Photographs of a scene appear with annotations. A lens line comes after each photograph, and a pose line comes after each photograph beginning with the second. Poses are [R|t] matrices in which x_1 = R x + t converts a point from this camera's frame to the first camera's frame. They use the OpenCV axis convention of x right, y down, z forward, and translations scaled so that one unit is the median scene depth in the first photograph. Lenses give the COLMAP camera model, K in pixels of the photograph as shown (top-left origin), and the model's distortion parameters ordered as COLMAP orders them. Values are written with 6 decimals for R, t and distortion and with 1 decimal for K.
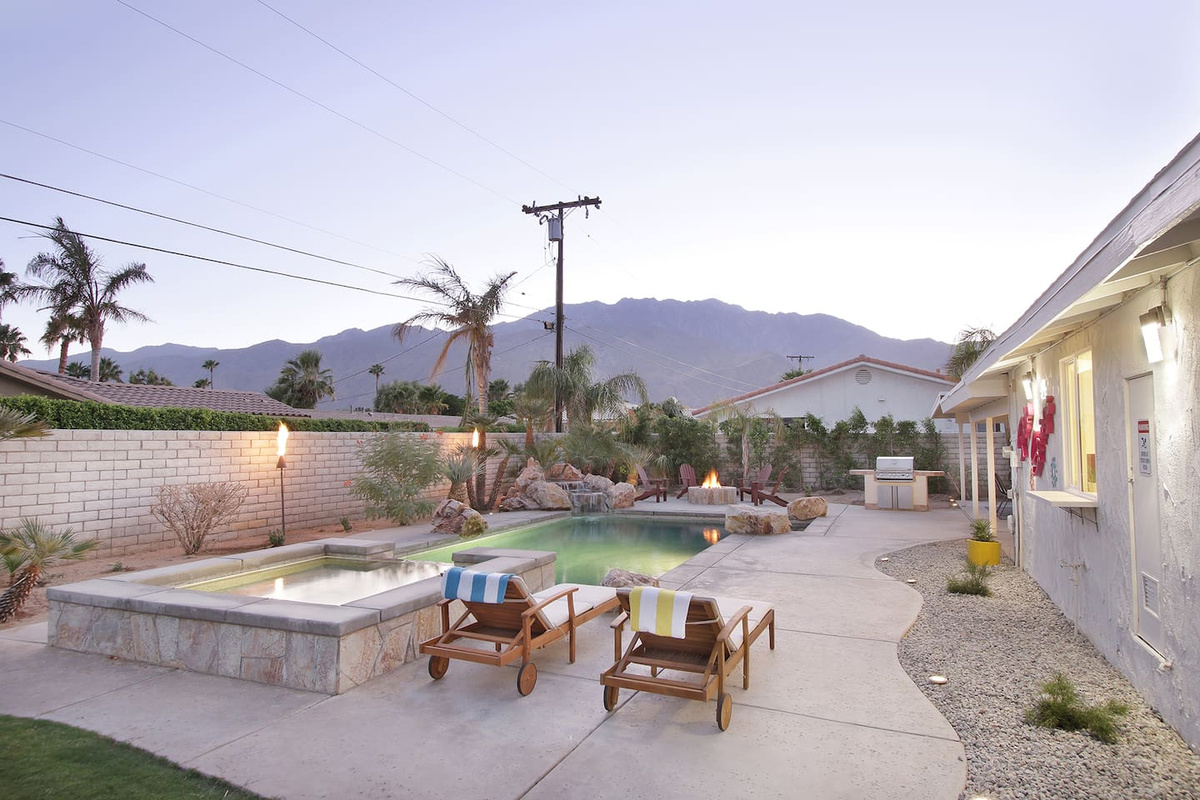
lens RADIAL K [[719.0, 0, 600.0], [0, 719.0, 400.0], [0, 0, 1]] dist [-0.001917, -0.000120]
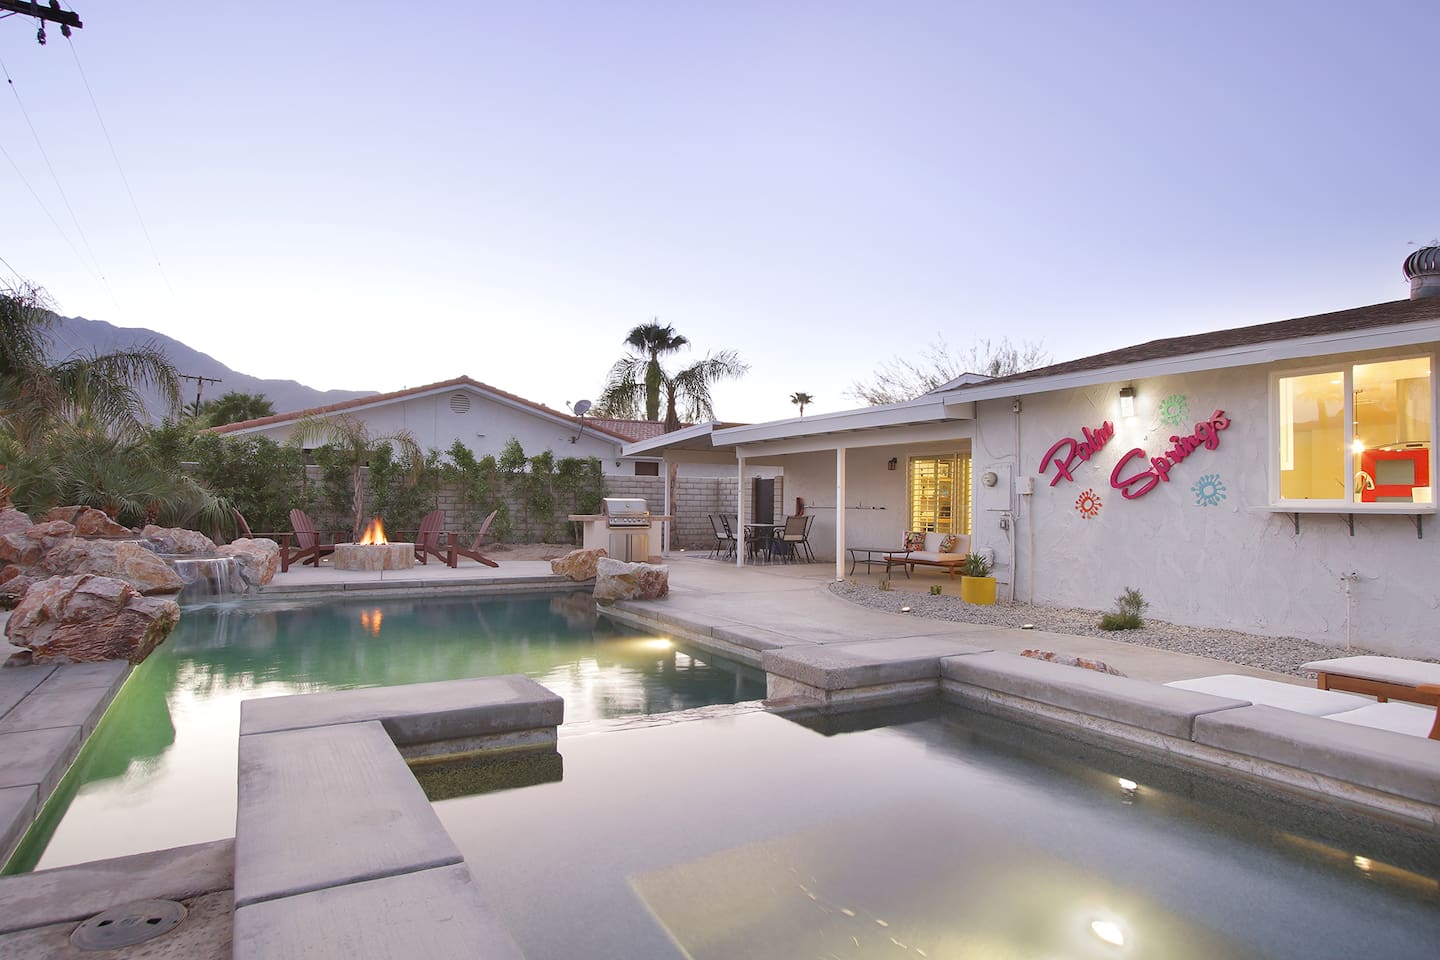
lens RADIAL K [[823.9, 0, 719.1], [0, 823.9, 504.2], [0, 0, 1]] dist [-0.030718, -0.000115]
pose [[0.602089, 0.011170, 0.798351, -0.242846], [-0.058463, 0.997835, 0.030130, 0.046269], [-0.796286, -0.064815, 0.601438, 0.321385]]
